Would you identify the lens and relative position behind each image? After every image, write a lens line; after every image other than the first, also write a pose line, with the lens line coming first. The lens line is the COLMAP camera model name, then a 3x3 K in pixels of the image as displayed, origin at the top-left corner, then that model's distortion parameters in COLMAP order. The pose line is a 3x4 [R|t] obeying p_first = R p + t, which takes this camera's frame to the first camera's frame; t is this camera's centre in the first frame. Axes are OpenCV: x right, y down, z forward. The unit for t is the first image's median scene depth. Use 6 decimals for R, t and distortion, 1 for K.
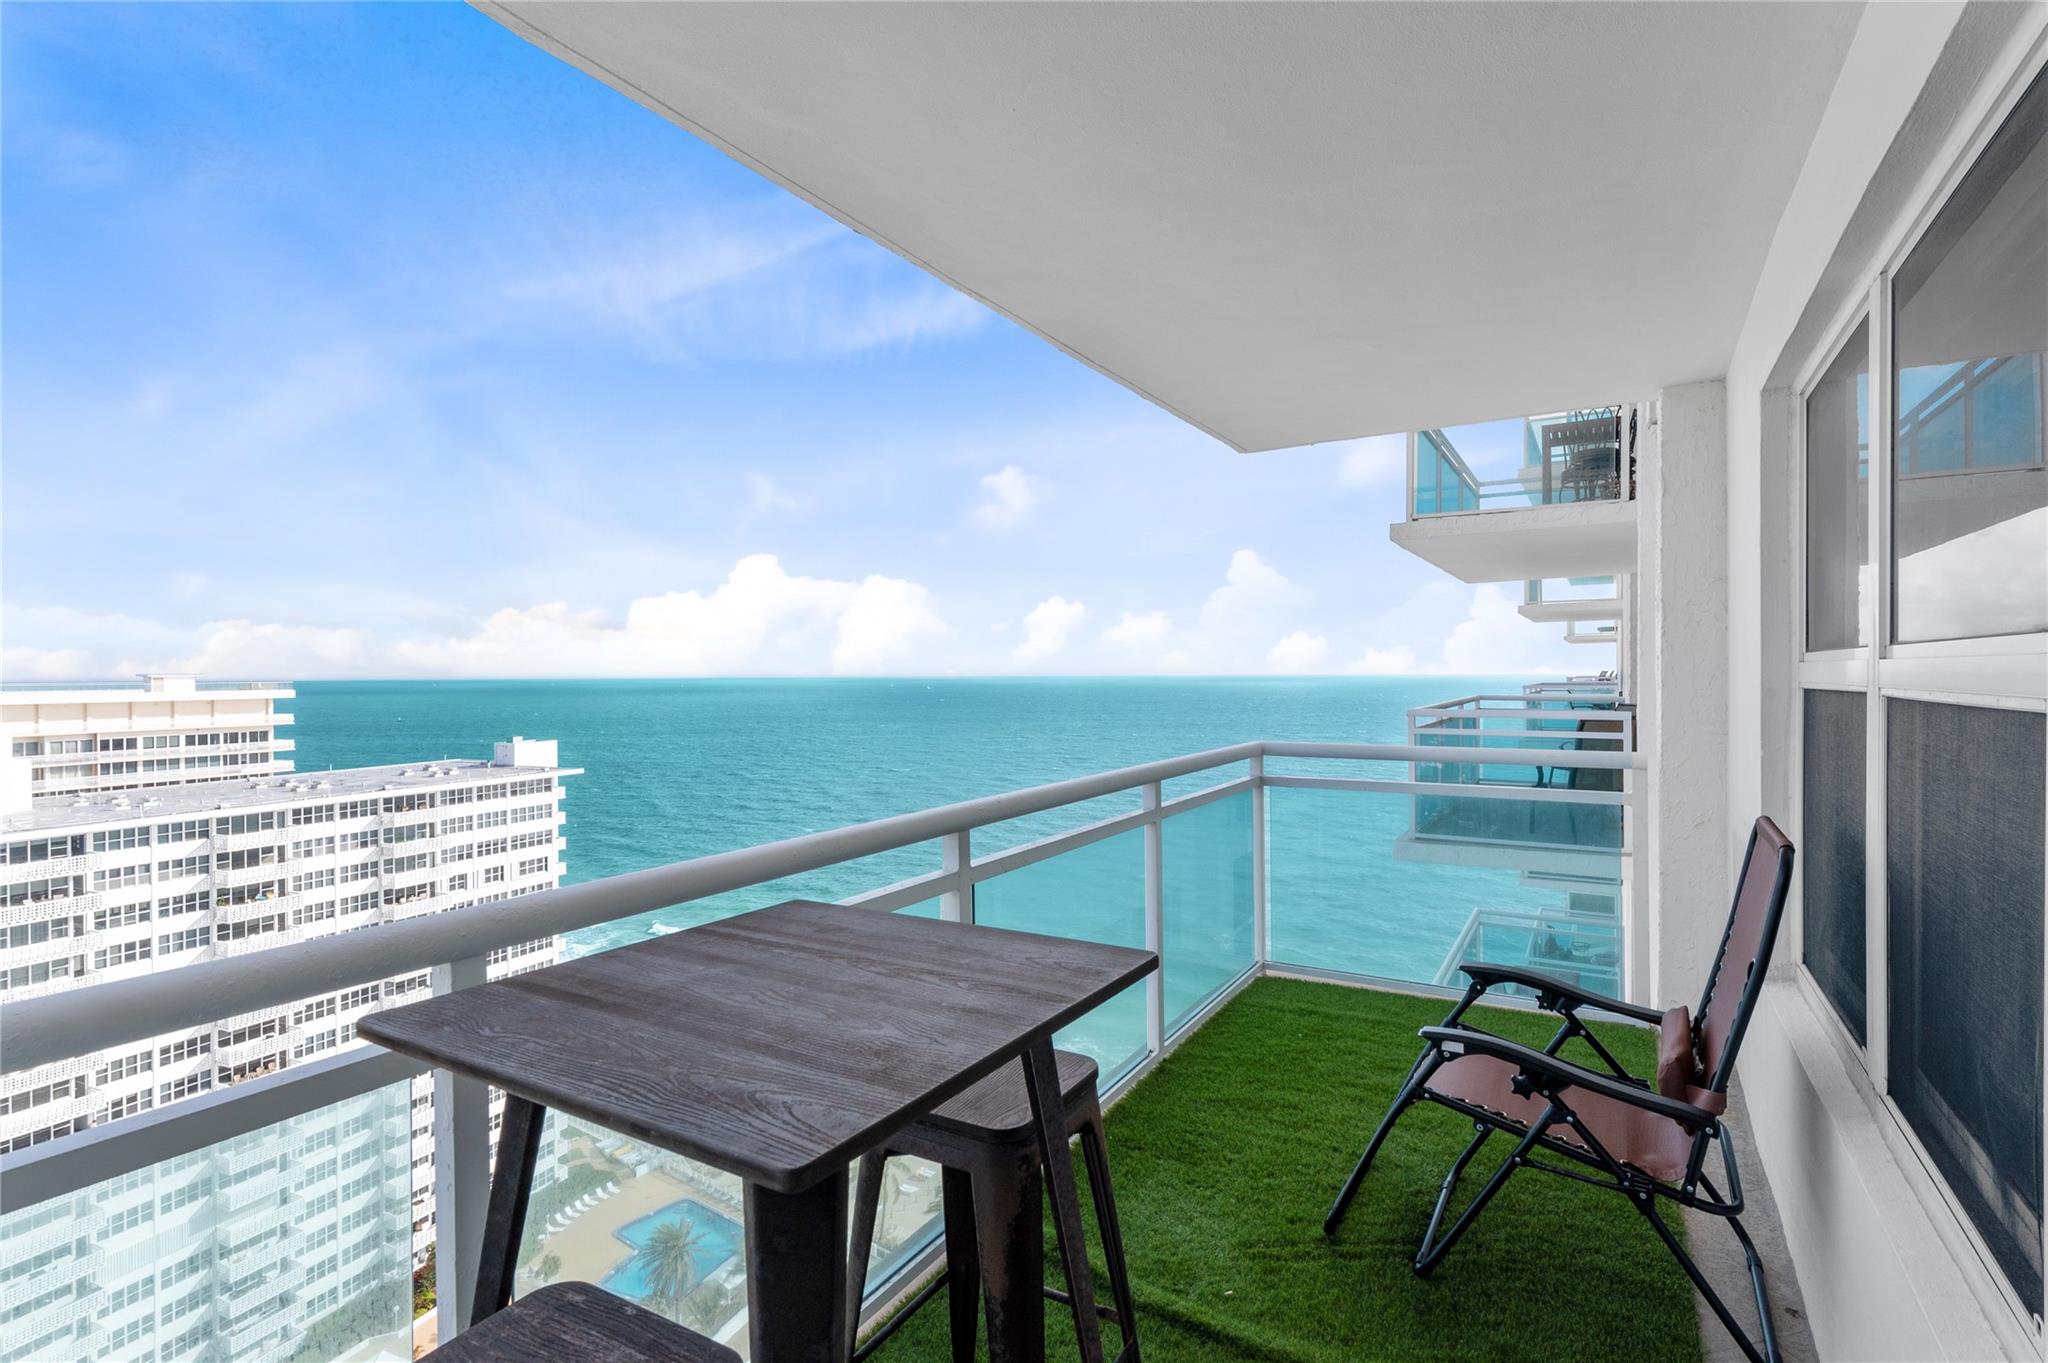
lens RADIAL K [[977.0, 0, 1025.3], [0, 977.0, 668.6], [0, 0, 1]] dist [0.020623, -0.007449]
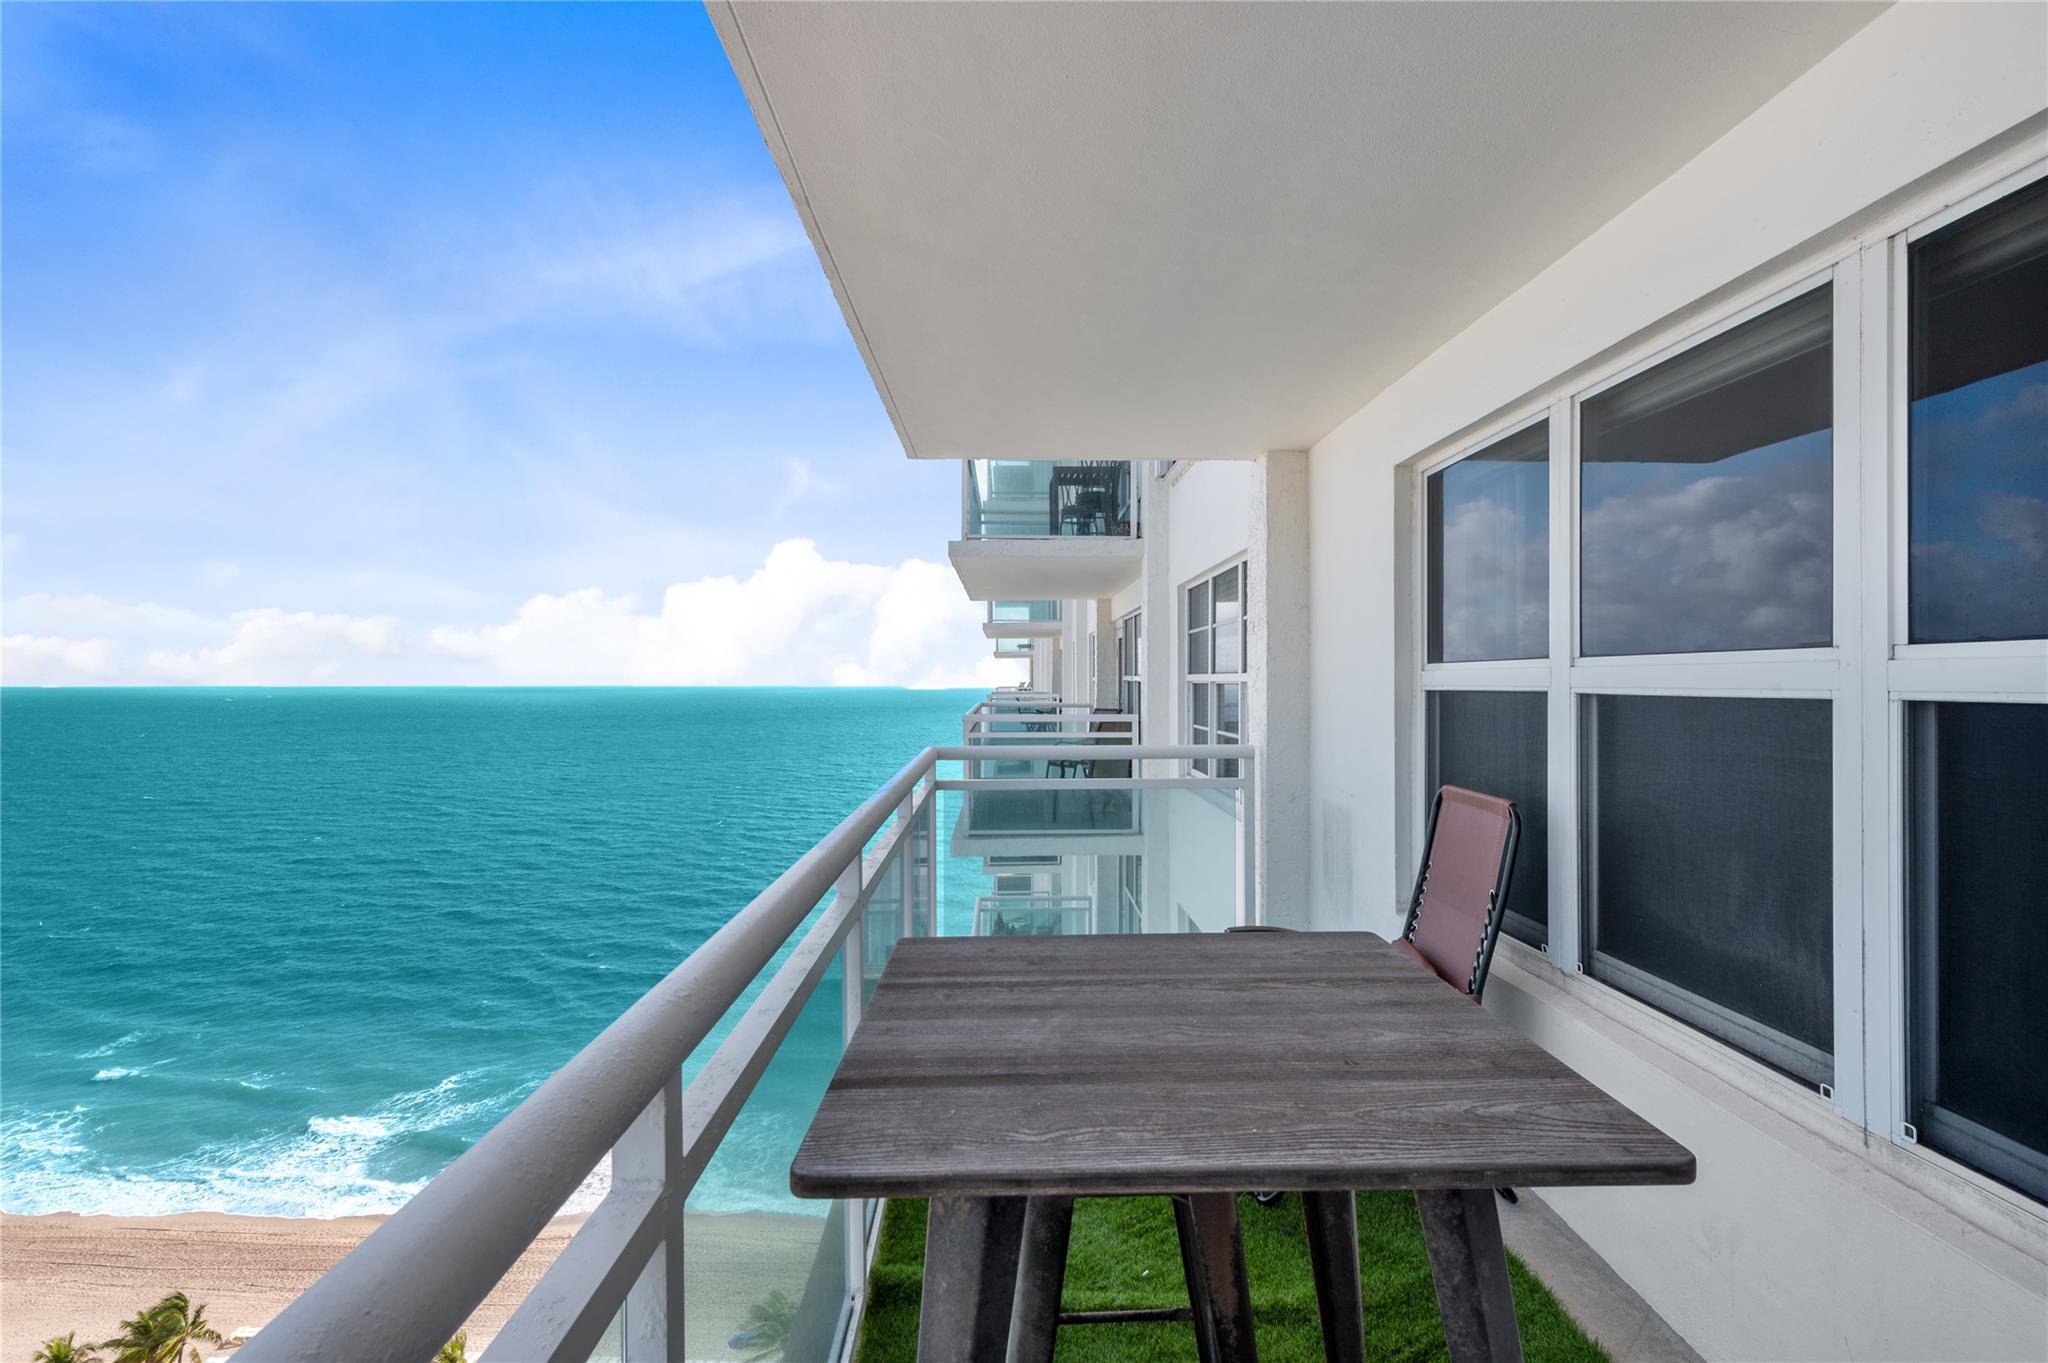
lens RADIAL K [[977.0, 0, 1039.6], [0, 977.0, 694.0], [0, 0, 1]] dist [0.020623, -0.007449]
pose [[0.845062, -0.003584, 0.534656, -0.675338], [-0.005039, 0.999880, 0.014668, 0.014205], [-0.534644, -0.015090, 0.844943, 0.262817]]
